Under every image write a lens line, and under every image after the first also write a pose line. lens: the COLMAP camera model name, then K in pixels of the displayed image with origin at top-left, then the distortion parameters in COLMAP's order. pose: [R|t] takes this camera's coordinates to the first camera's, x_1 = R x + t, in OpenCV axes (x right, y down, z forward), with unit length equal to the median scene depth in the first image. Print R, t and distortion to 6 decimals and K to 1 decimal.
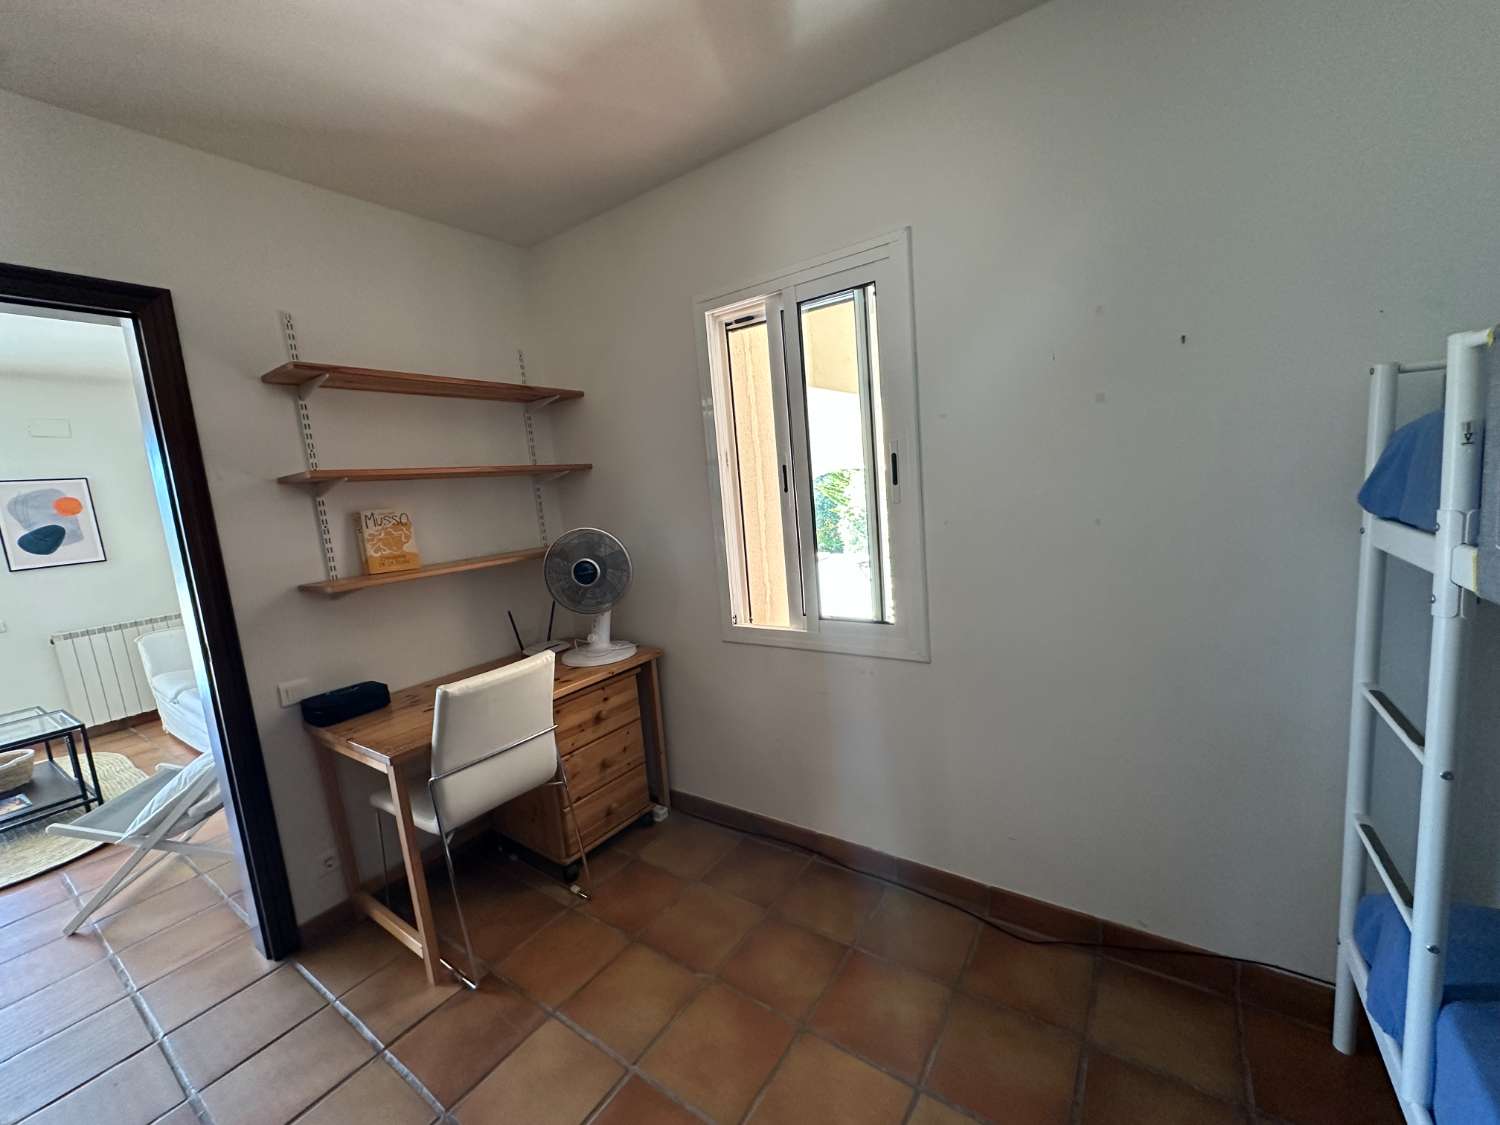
lens RADIAL K [[596.7, 0, 760.3], [0, 596.7, 569.6], [0, 0, 1]] dist [-0.002806, -0.000303]
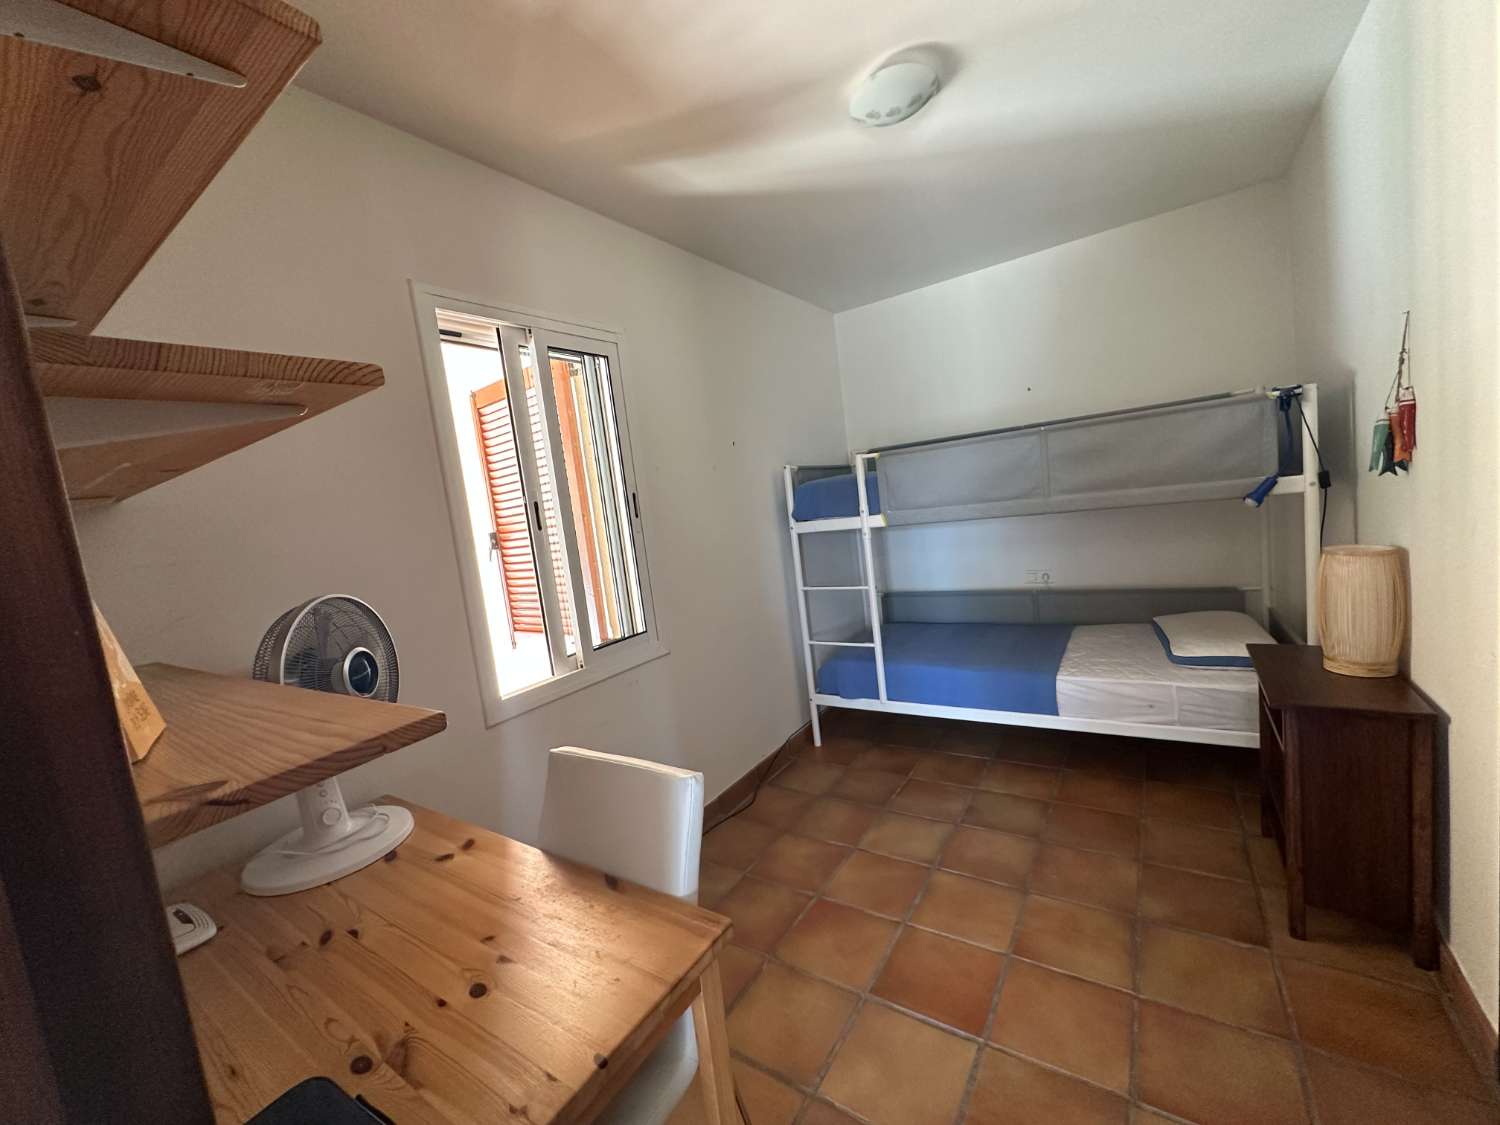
lens RADIAL K [[596.7, 0, 750.8], [0, 596.7, 566.0], [0, 0, 1]] dist [-0.002806, -0.000303]
pose [[0.004935, -0.032354, 0.999464, -1.122148], [0.257100, 0.965919, 0.029998, -0.021981], [-0.966372, 0.256814, 0.013085, 0.847548]]
